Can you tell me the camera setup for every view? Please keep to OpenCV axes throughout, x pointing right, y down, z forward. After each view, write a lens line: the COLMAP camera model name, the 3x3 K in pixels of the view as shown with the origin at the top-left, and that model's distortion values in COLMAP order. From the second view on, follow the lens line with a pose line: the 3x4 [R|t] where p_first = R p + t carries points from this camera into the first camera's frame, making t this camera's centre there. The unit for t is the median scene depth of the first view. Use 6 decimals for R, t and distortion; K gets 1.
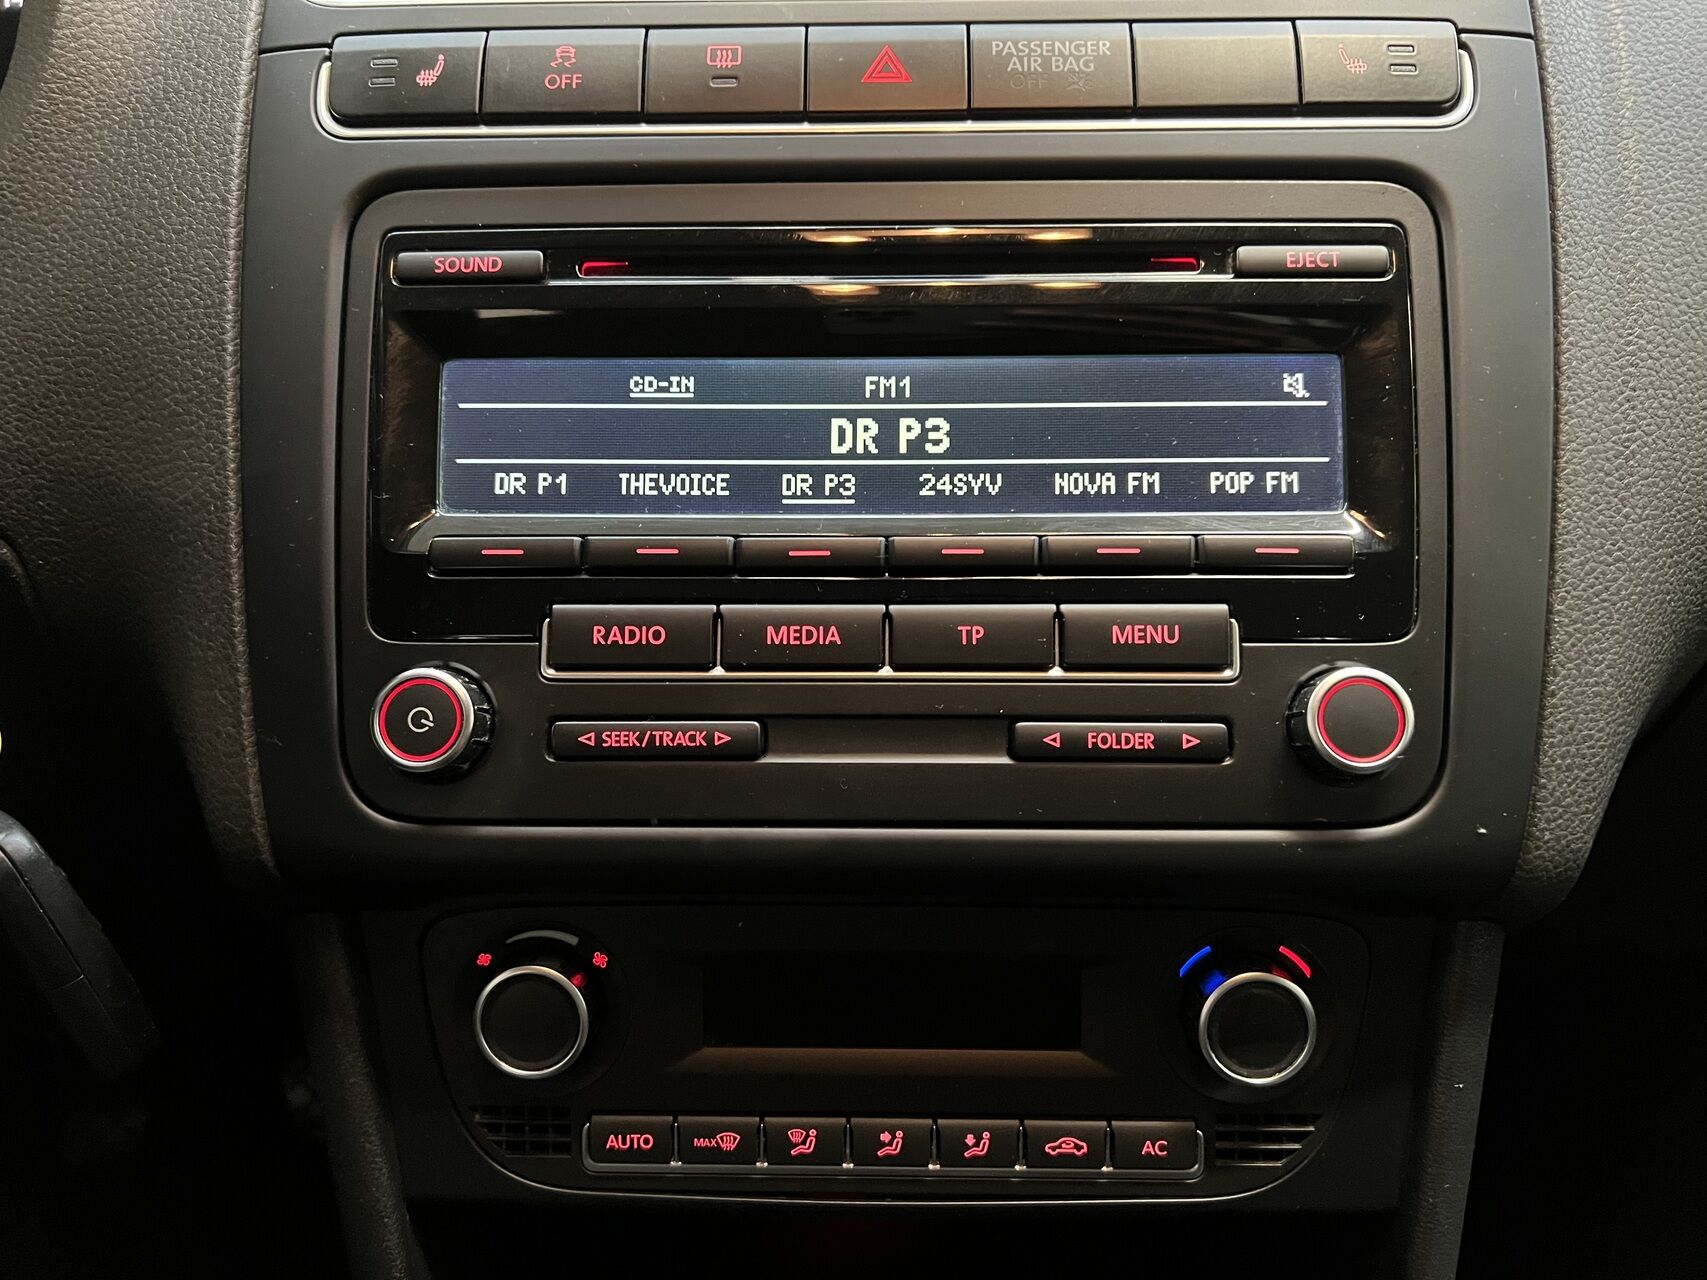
lens RADIAL K [[1304.1, 0, 865.0], [0, 1304.1, 644.0], [0, 0, 1]] dist [0.020431, -0.012541]
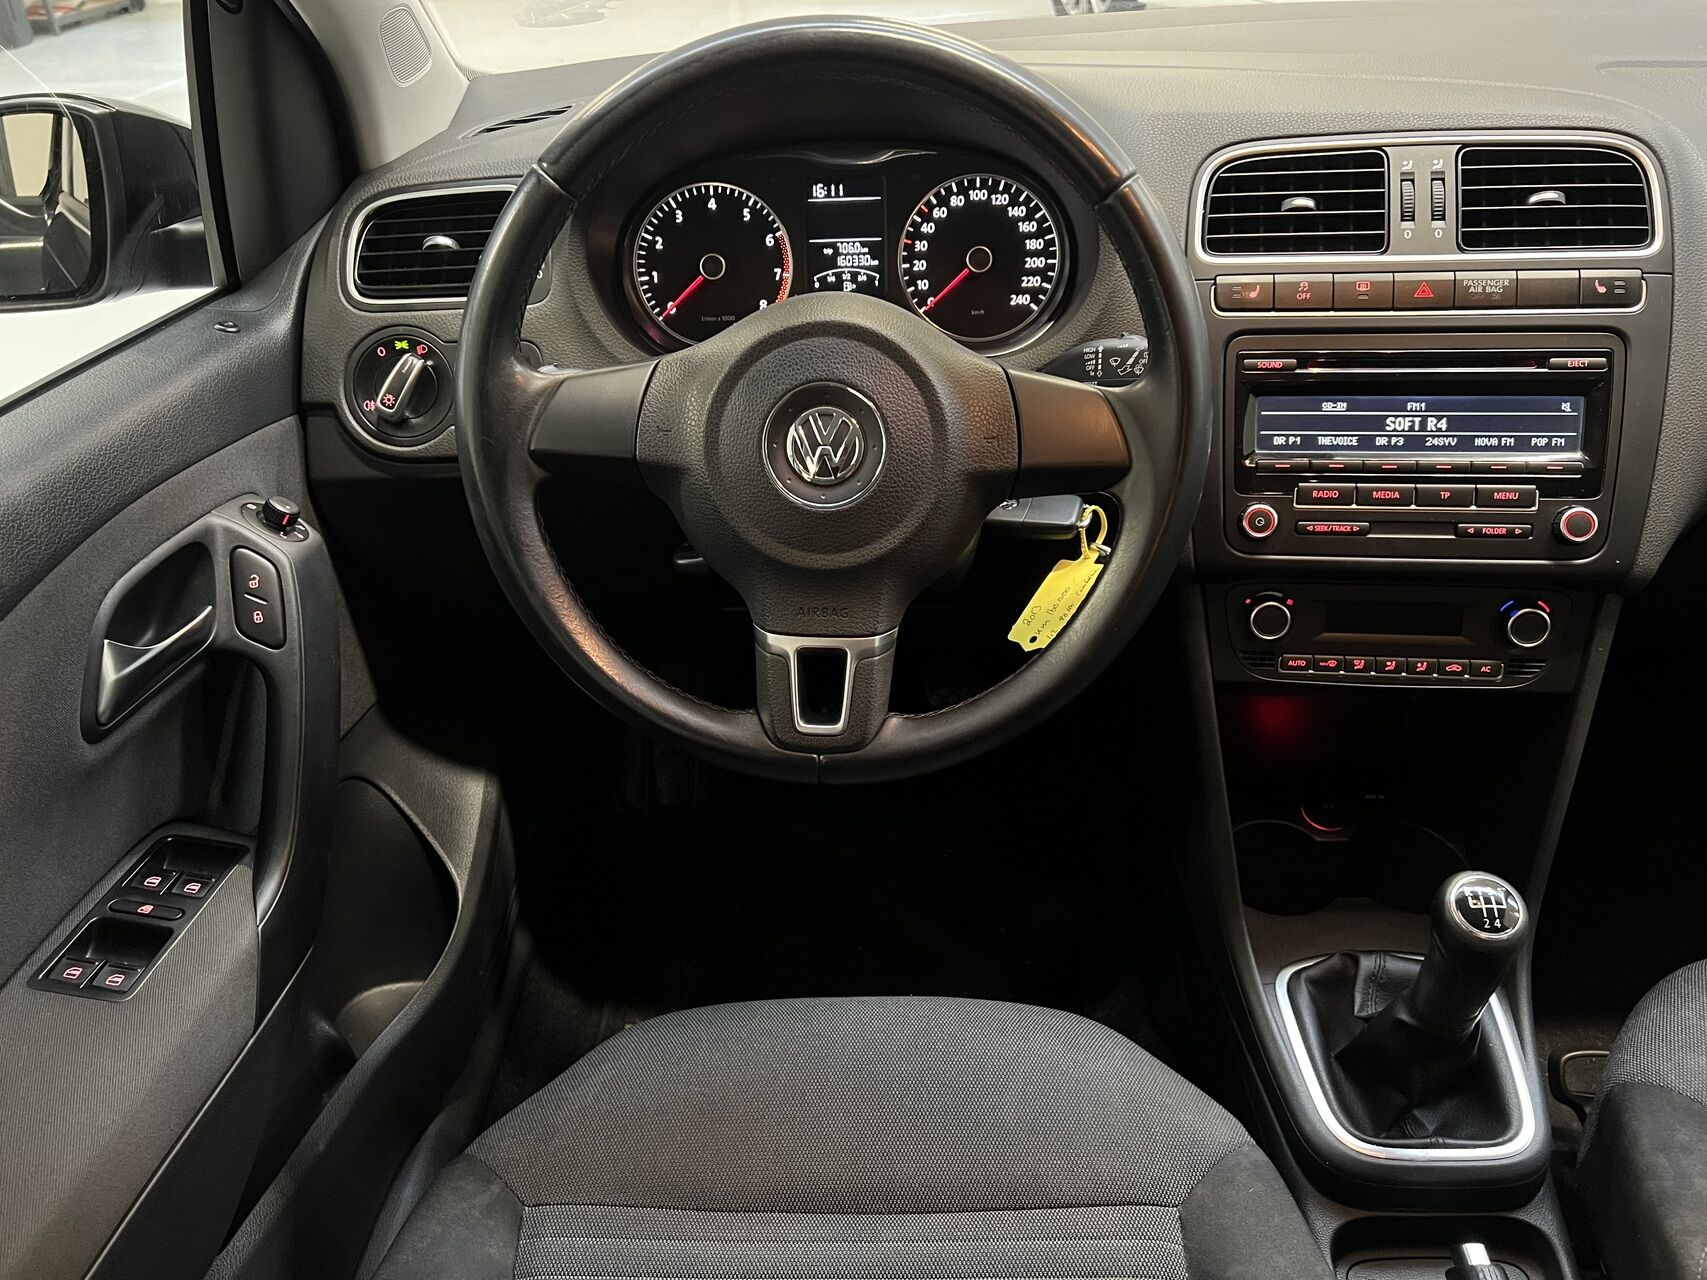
lens RADIAL K [[1304.1, 0, 842.2], [0, 1304.1, 634.6], [0, 0, 1]] dist [0.020431, -0.012541]
pose [[0.992956, 0.022416, -0.116346, -0.908684], [-0.000139, 0.982160, 0.188046, -0.249647], [0.118485, -0.186705, 0.975245, -2.099667]]
